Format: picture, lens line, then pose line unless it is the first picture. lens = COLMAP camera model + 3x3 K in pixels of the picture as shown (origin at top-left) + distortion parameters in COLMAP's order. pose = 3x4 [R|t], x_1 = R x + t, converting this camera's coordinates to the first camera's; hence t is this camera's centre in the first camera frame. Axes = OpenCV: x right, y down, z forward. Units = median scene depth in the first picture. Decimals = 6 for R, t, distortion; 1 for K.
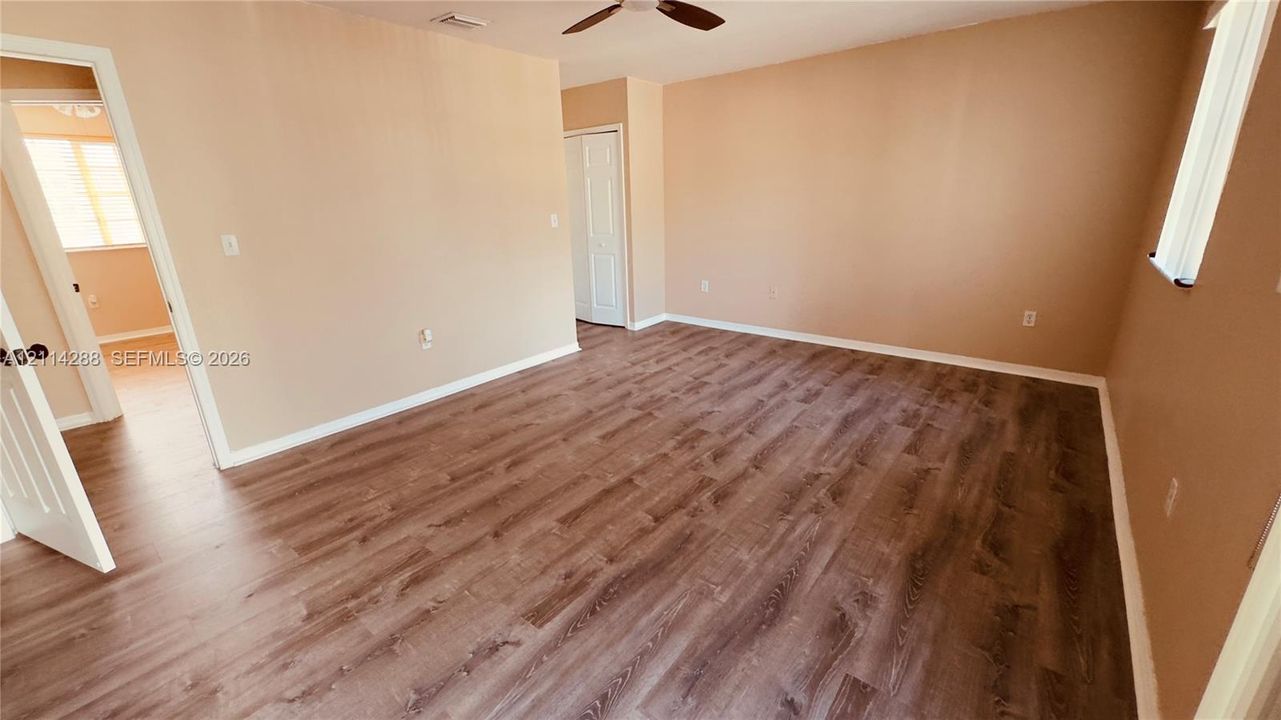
lens RADIAL K [[510.0, 0, 631.5], [0, 510.0, 356.8], [0, 0, 1]] dist [-0.000259, -0.000075]
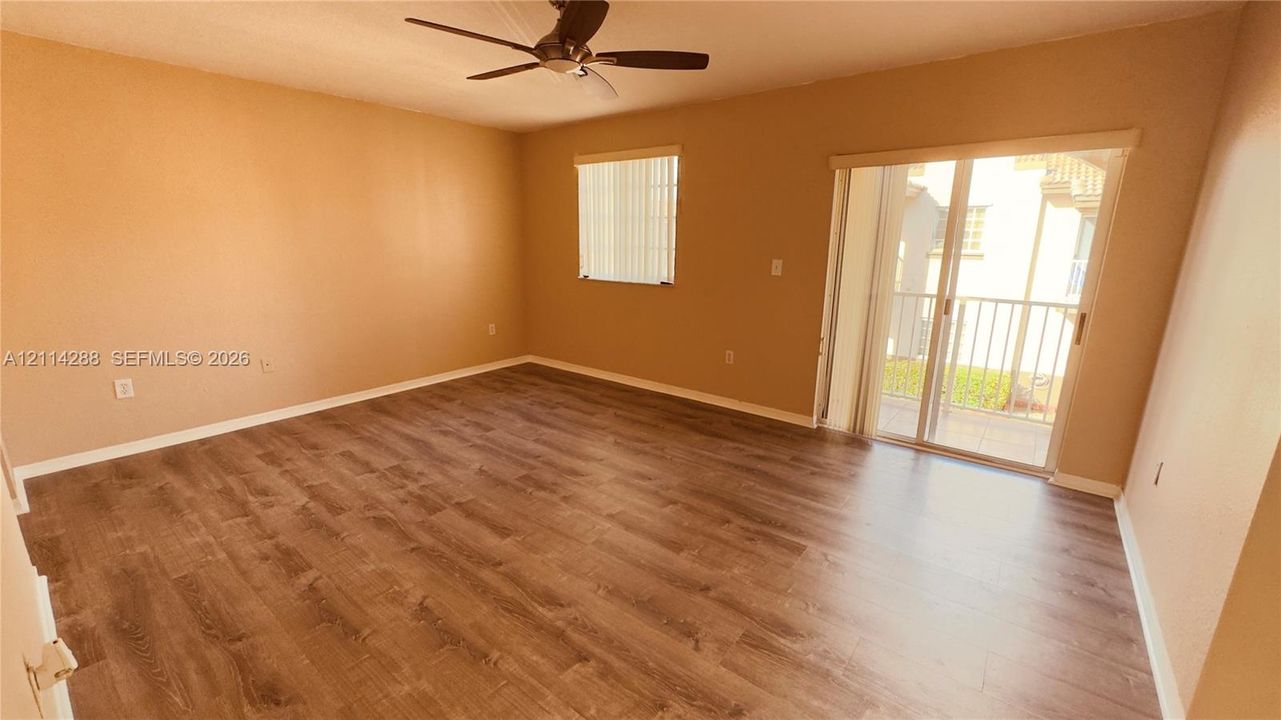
lens RADIAL K [[510.0, 0, 638.3], [0, 510.0, 360.1], [0, 0, 1]] dist [-0.000259, -0.000075]
pose [[-0.016114, -0.212041, 0.977128, -0.694013], [0.293019, 0.933347, 0.207373, -0.182785], [-0.955971, 0.289658, 0.047092, 0.592455]]
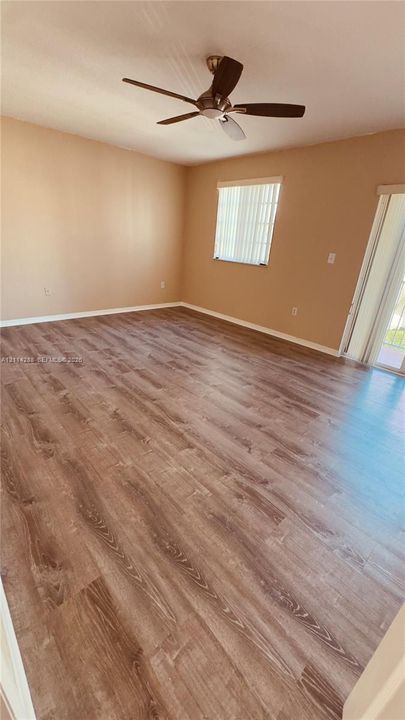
lens RADIAL K [[286.6, 0, 202.6], [0, 286.6, 359.7], [0, 0, 1]] dist [-0.000259, -0.000075]
pose [[0.145612, -0.351666, 0.924731, -0.717358], [0.226475, 0.921723, 0.314860, -0.146630], [-0.963071, 0.163581, 0.213857, 0.583756]]
